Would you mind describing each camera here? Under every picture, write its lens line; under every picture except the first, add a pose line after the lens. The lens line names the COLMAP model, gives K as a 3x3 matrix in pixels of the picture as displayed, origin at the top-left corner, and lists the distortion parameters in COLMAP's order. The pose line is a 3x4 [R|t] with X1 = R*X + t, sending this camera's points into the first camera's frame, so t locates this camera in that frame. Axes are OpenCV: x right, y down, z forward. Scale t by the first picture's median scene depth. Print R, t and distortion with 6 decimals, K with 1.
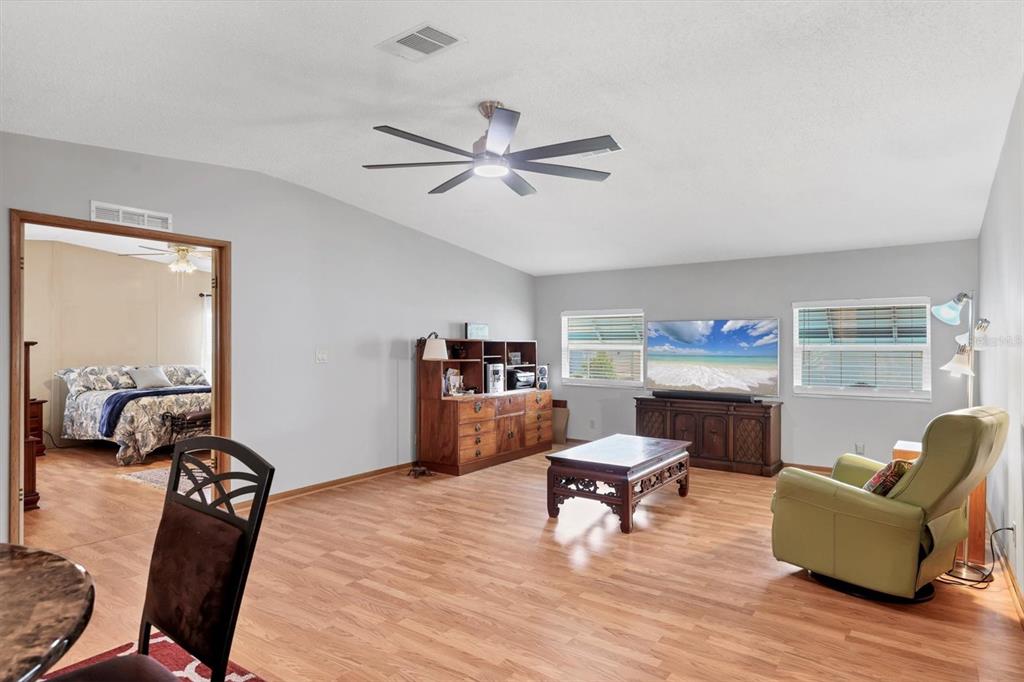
lens RADIAL K [[559.9, 0, 500.7], [0, 559.9, 341.3], [0, 0, 1]] dist [0.003686, 0.000479]
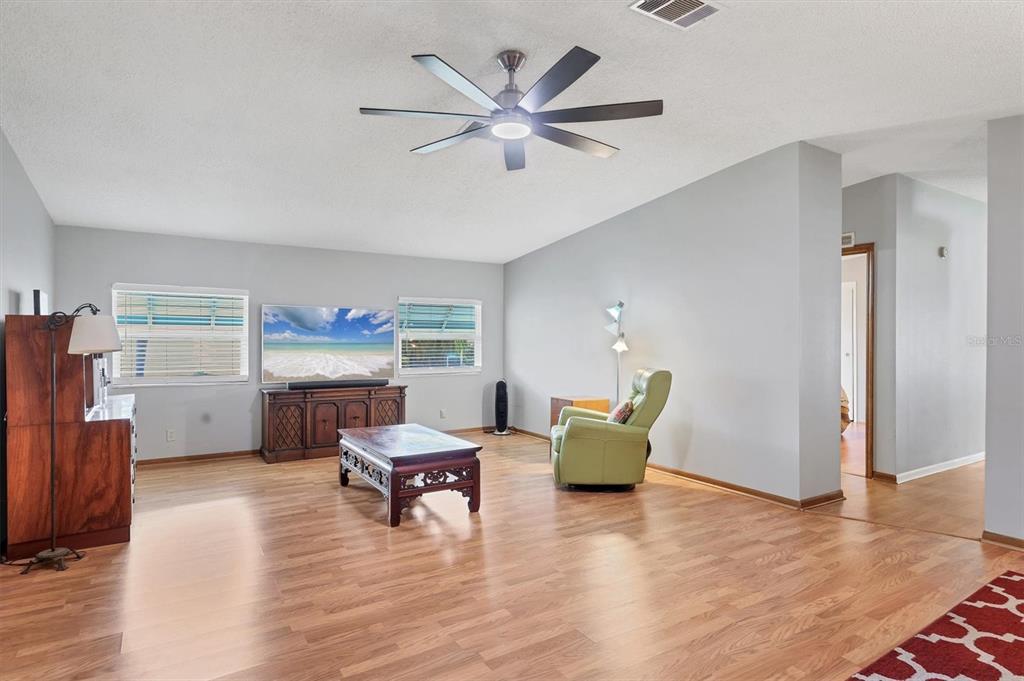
lens RADIAL K [[559.9, 0, 500.7], [0, 559.9, 340.8], [0, 0, 1]] dist [0.003686, 0.000479]
pose [[0.374296, -0.000343, 0.927309, -0.459264], [-0.007030, 0.999970, 0.003208, 0.017040], [-0.927282, -0.007719, 0.374283, 0.375316]]
